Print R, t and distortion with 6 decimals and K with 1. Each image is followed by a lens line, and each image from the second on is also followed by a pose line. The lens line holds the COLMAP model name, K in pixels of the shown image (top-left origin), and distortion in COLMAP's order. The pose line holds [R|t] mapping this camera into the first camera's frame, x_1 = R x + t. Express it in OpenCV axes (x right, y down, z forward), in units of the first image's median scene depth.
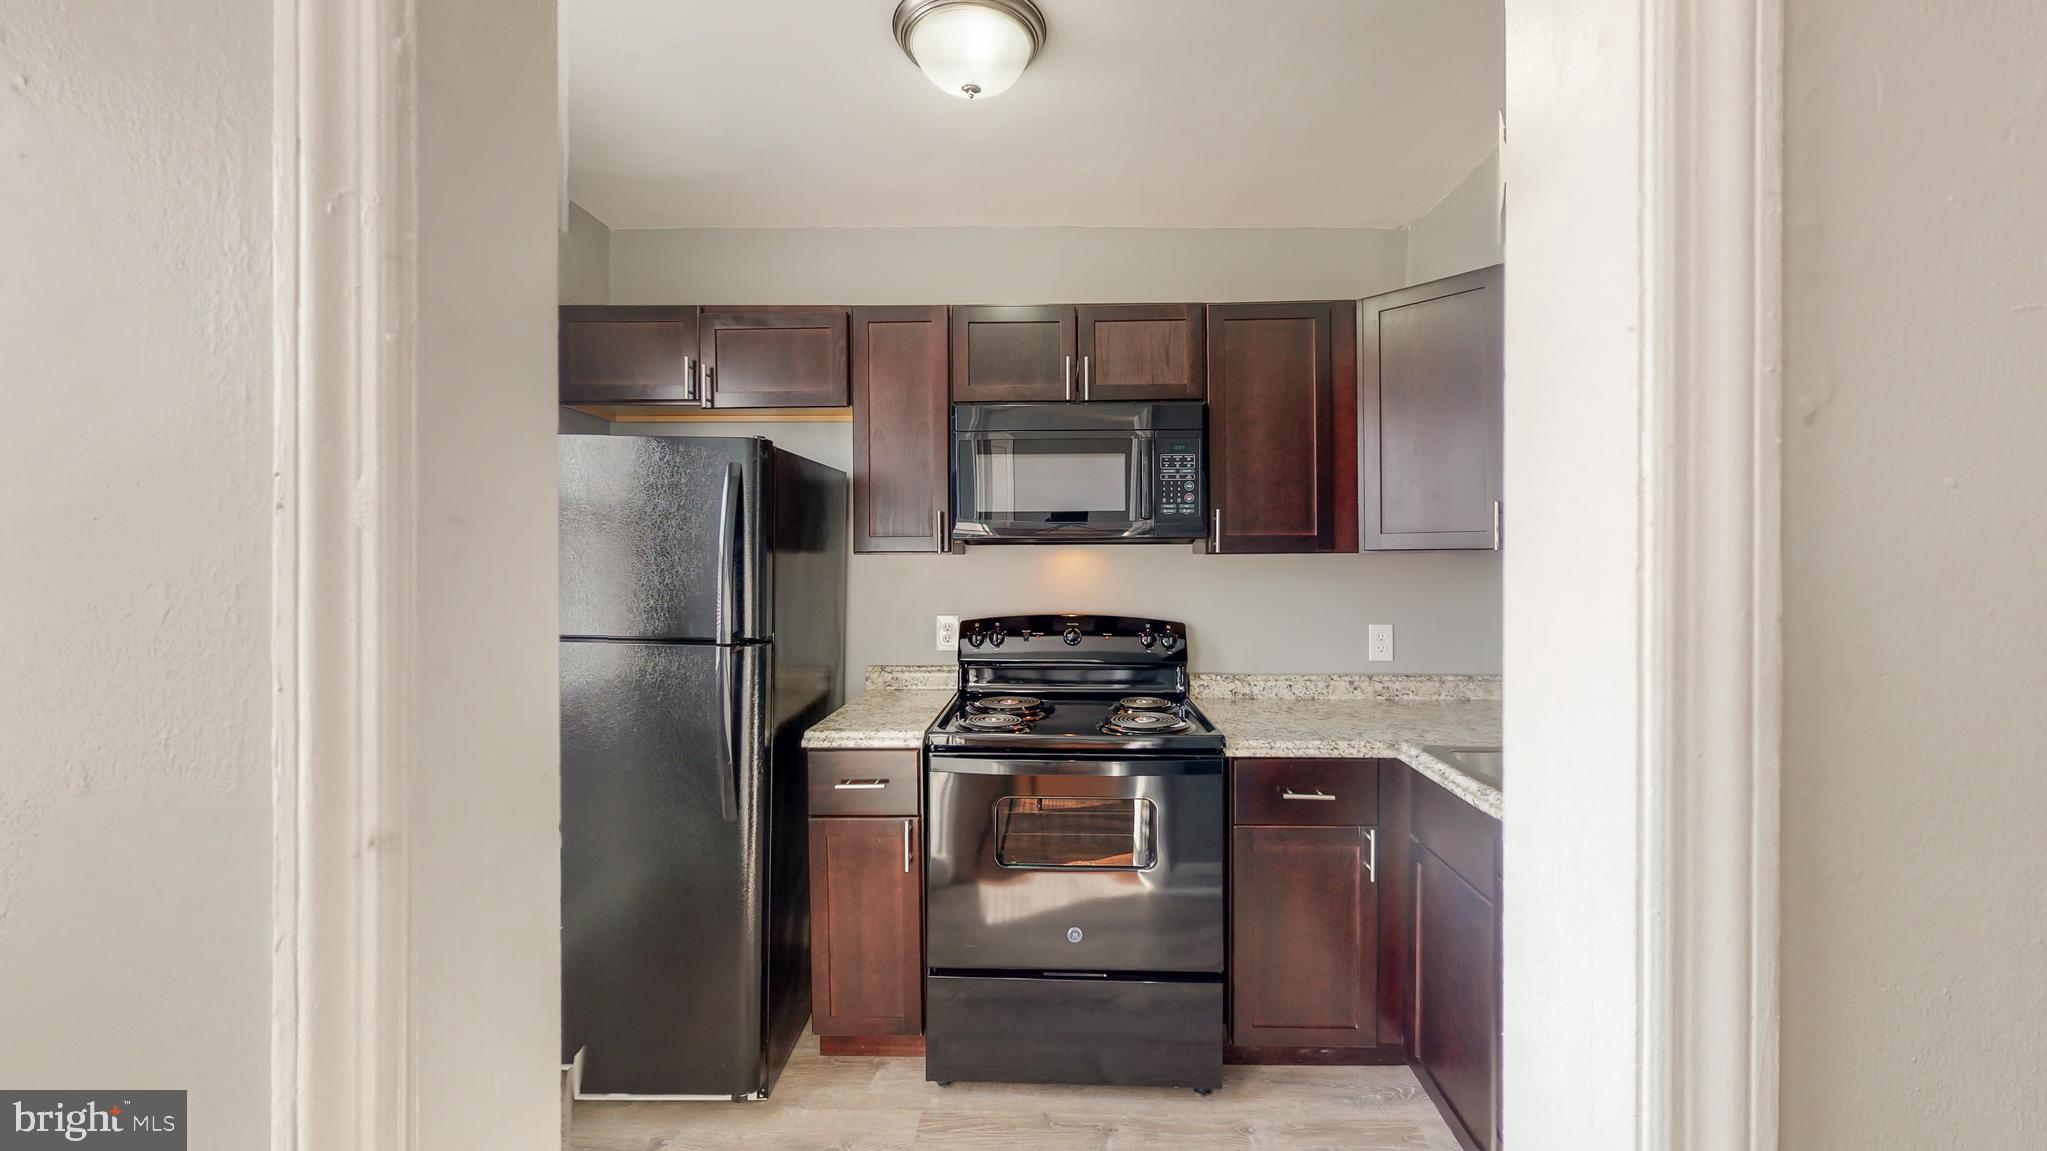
lens RADIAL K [[752.6, 0, 1045.2], [0, 752.6, 544.2], [0, 0, 1]] dist [-0.002752, 0.000086]
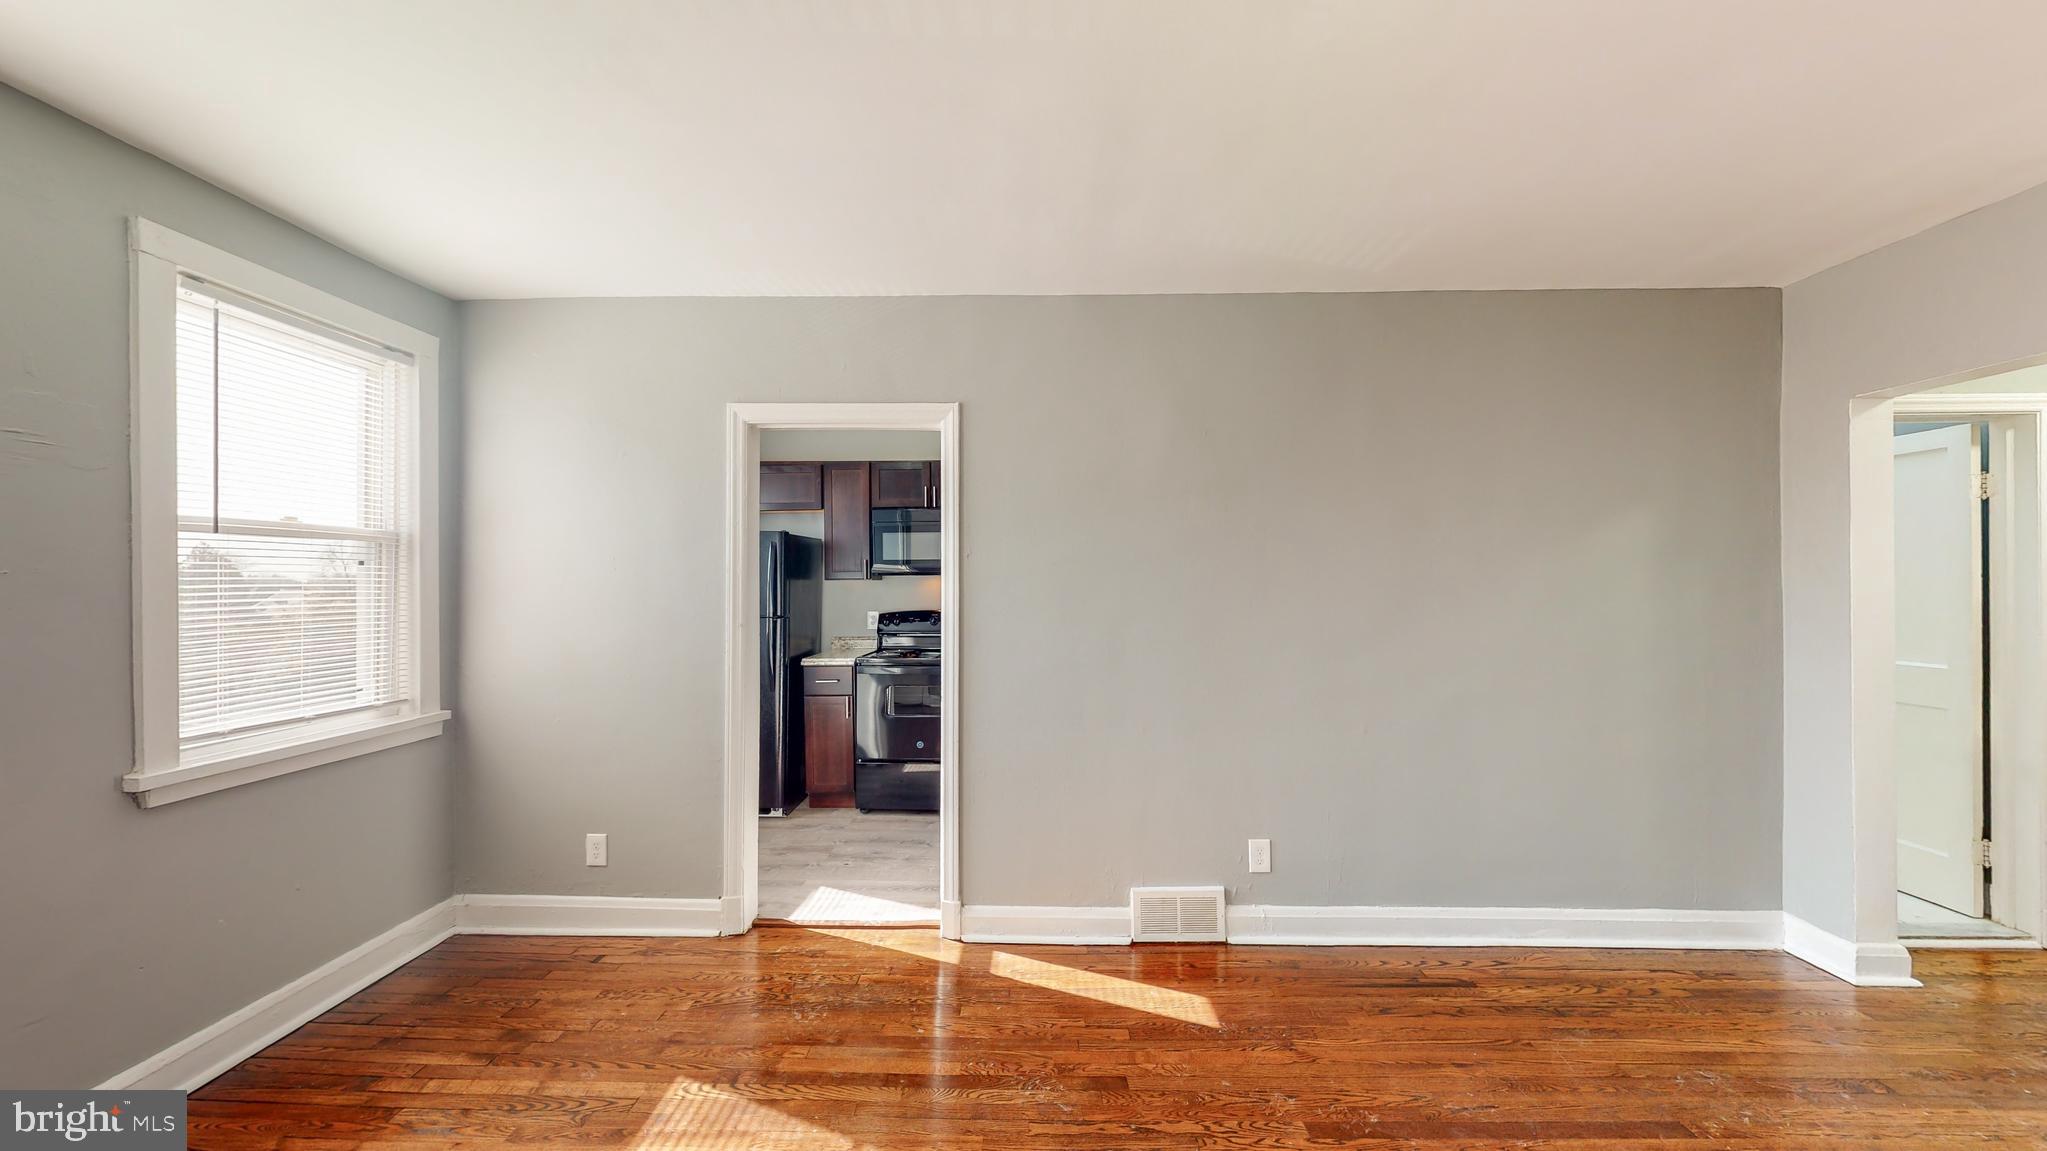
lens RADIAL K [[752.6, 0, 1029.9], [0, 752.6, 573.2], [0, 0, 1]] dist [-0.002752, 0.000086]
pose [[0.999985, -0.004029, 0.003670, 0.314818], [0.004026, 0.999992, 0.000838, -0.005798], [-0.003673, -0.000824, 0.999993, -1.116417]]
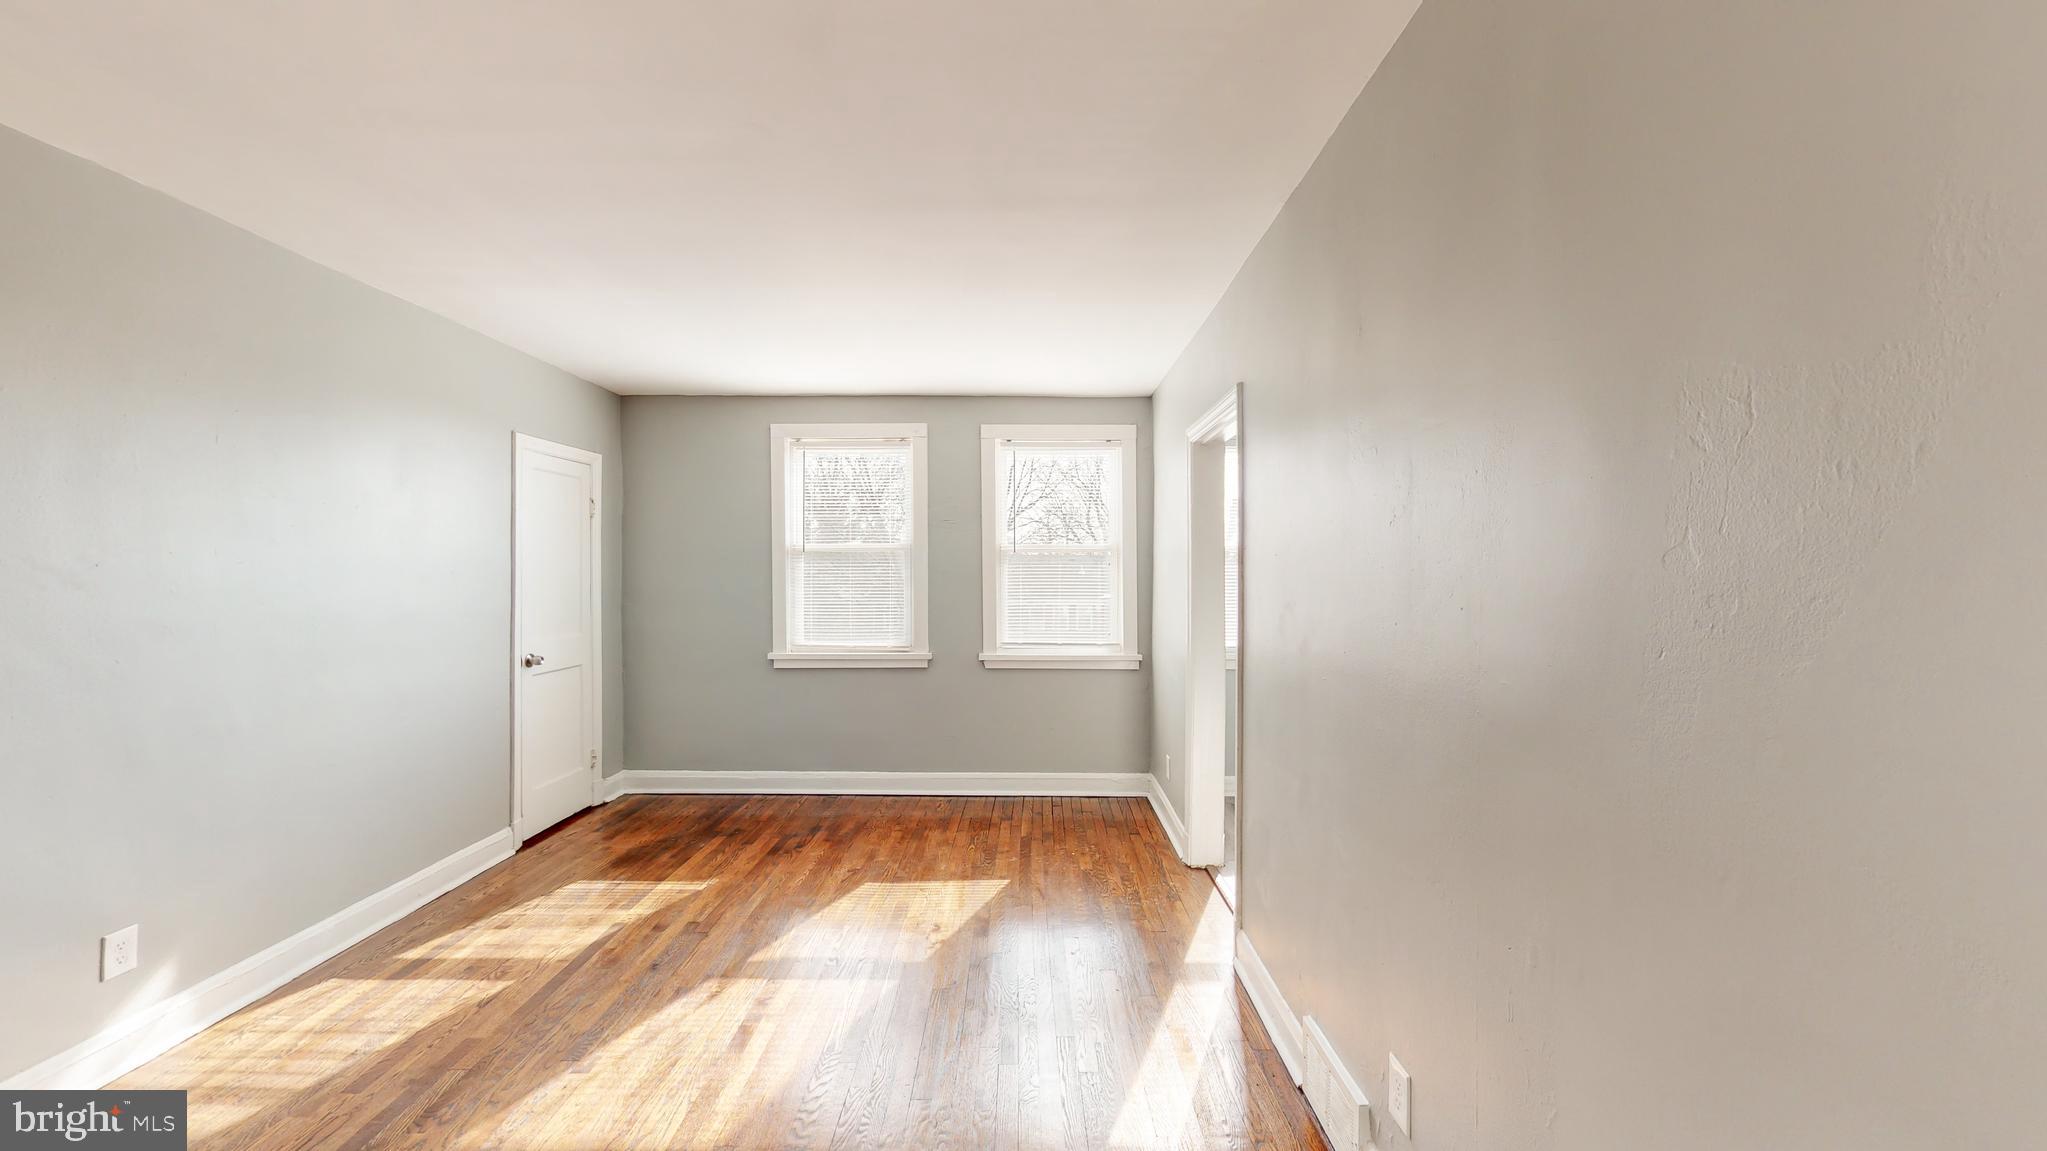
lens RADIAL K [[752.6, 0, 1015.8], [0, 752.6, 569.3], [0, 0, 1]] dist [-0.002752, 0.000086]
pose [[0.008816, -0.011883, -0.999891, 1.382983], [0.010206, 0.999878, -0.011793, 0.012111], [0.999909, -0.010101, 0.008936, -0.190798]]
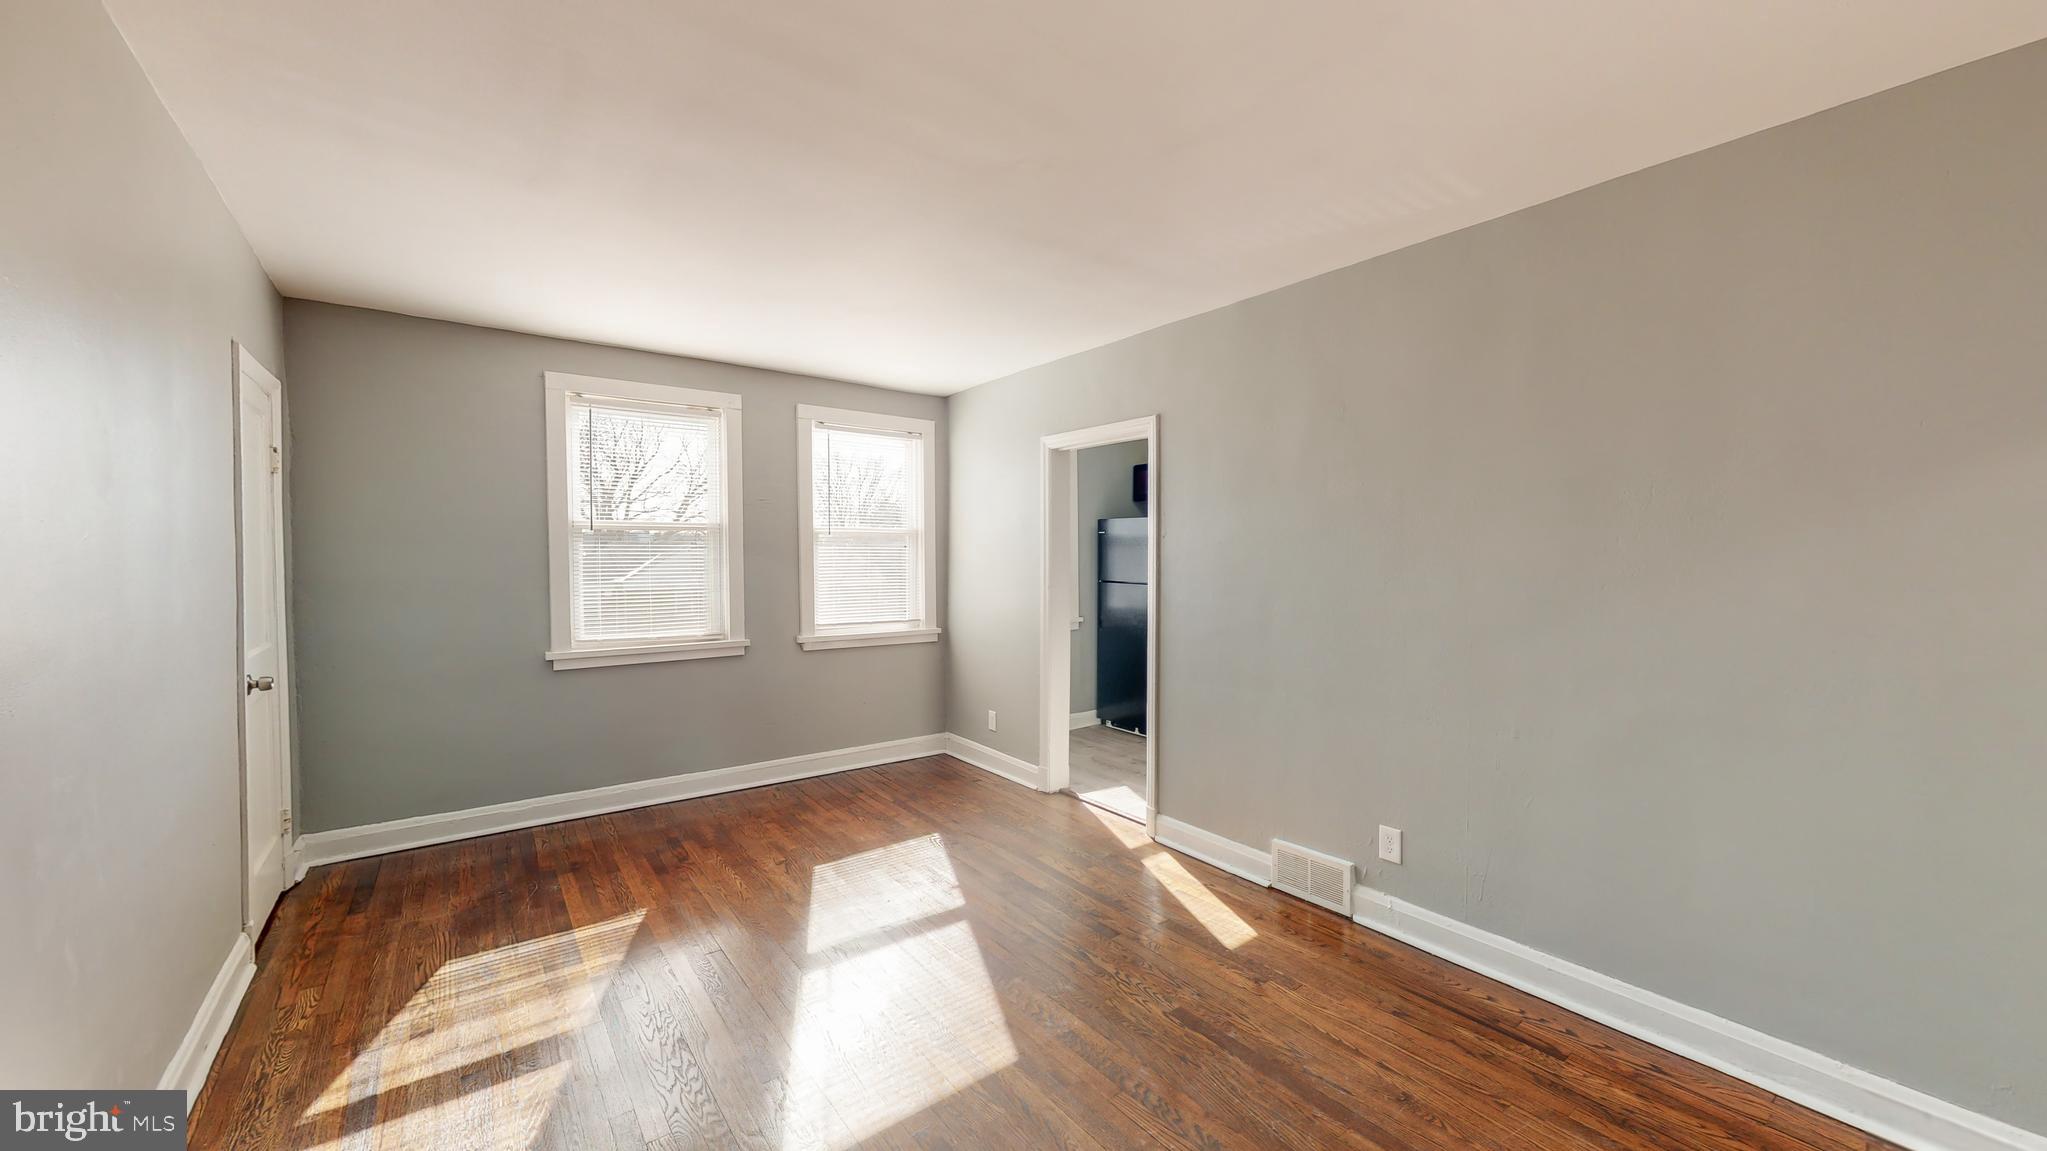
lens RADIAL K [[752.6, 0, 1020.5], [0, 752.6, 569.2], [0, 0, 1]] dist [-0.002752, 0.000086]
pose [[0.616992, 0.010356, -0.786901, 1.292154], [0.010159, 0.999725, 0.021122, -0.001704], [0.786904, -0.021026, 0.616717, -1.056388]]
